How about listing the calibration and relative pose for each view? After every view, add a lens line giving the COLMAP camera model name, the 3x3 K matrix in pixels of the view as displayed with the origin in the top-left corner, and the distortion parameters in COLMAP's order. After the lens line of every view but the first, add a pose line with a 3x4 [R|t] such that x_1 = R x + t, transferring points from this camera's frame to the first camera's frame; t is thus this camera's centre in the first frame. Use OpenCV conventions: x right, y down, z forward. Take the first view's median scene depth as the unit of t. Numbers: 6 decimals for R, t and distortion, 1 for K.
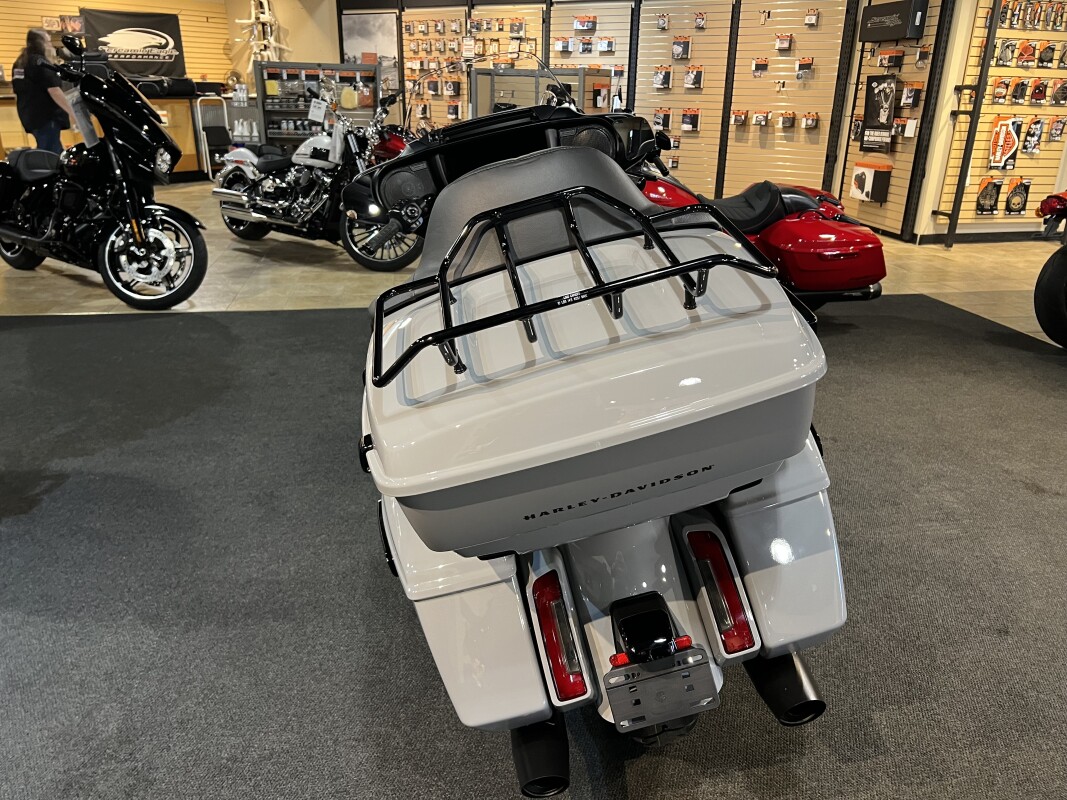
lens RADIAL K [[819.2, 0, 535.4], [0, 819.2, 387.9], [0, 0, 1]] dist [0.012995, -0.000676]
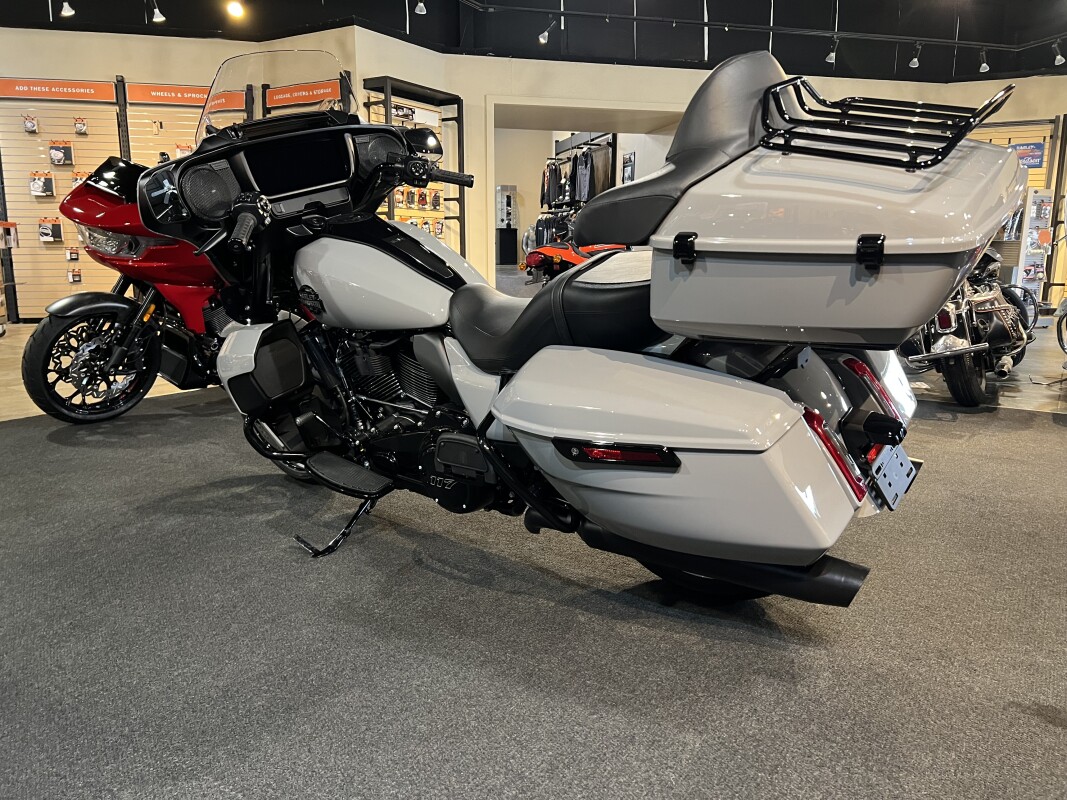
lens RADIAL K [[806.6, 0, 536.4], [0, 806.6, 400.0], [0, 0, 1]] dist [0.058577, -0.063181]
pose [[0.674200, -0.155080, 0.722083, -0.283423], [0.264030, 0.963703, -0.039550, 0.041810], [-0.689741, 0.217316, 0.690675, 0.122841]]
